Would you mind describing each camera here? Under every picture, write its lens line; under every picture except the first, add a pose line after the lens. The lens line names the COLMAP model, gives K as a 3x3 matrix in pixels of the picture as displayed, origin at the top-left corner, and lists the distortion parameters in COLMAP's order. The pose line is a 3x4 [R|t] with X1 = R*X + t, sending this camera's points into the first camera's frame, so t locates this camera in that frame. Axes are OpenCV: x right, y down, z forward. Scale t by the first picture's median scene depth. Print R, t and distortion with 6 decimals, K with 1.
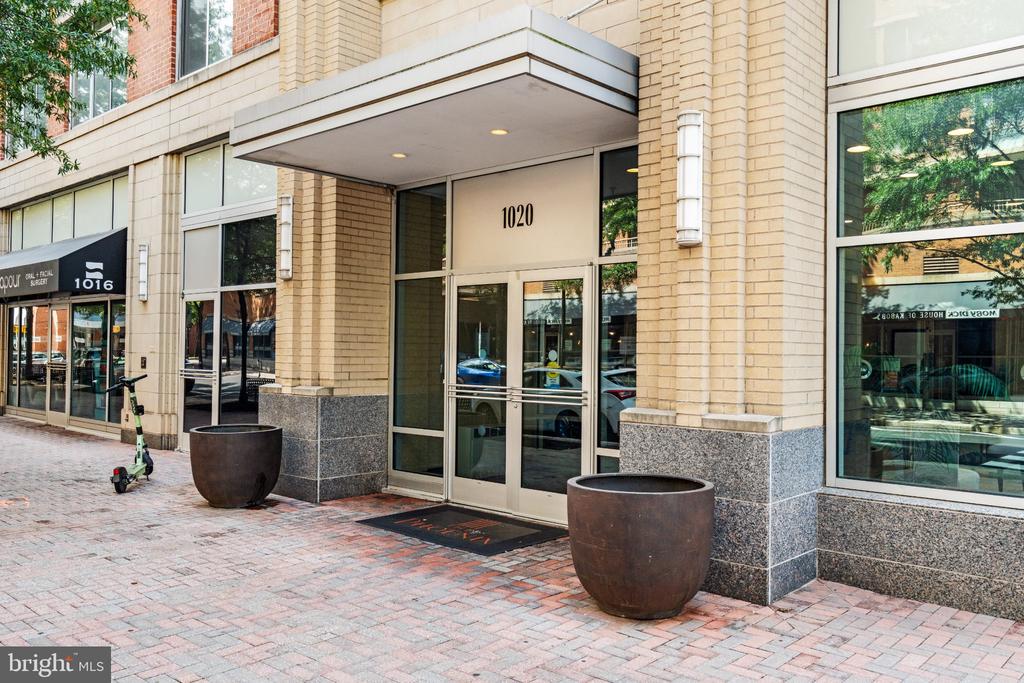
lens RADIAL K [[827.2, 0, 513.3], [0, 827.2, 342.3], [0, 0, 1]] dist [0.000465, 0.000027]
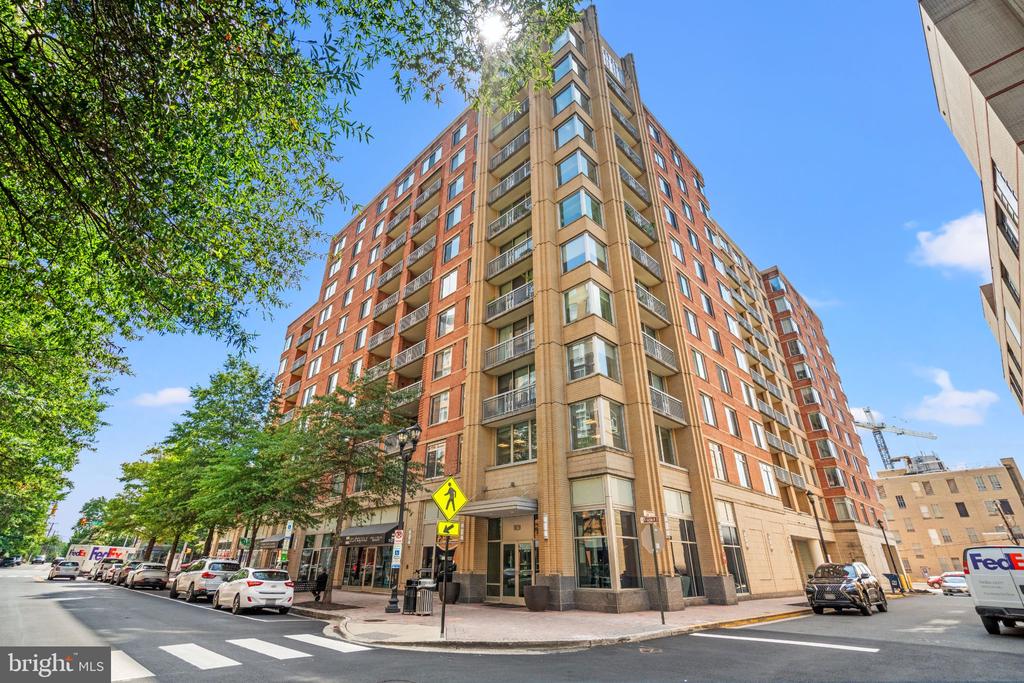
lens RADIAL K [[463.4, 0, 510.1], [0, 463.4, 336.7], [0, 0, 1]] dist [-0.008532, 0.003850]
pose [[0.999016, -0.024525, -0.036943, 0.078007], [0.005967, 0.899902, -0.436052, 0.007757], [0.043939, 0.435403, 0.899163, -1.555490]]
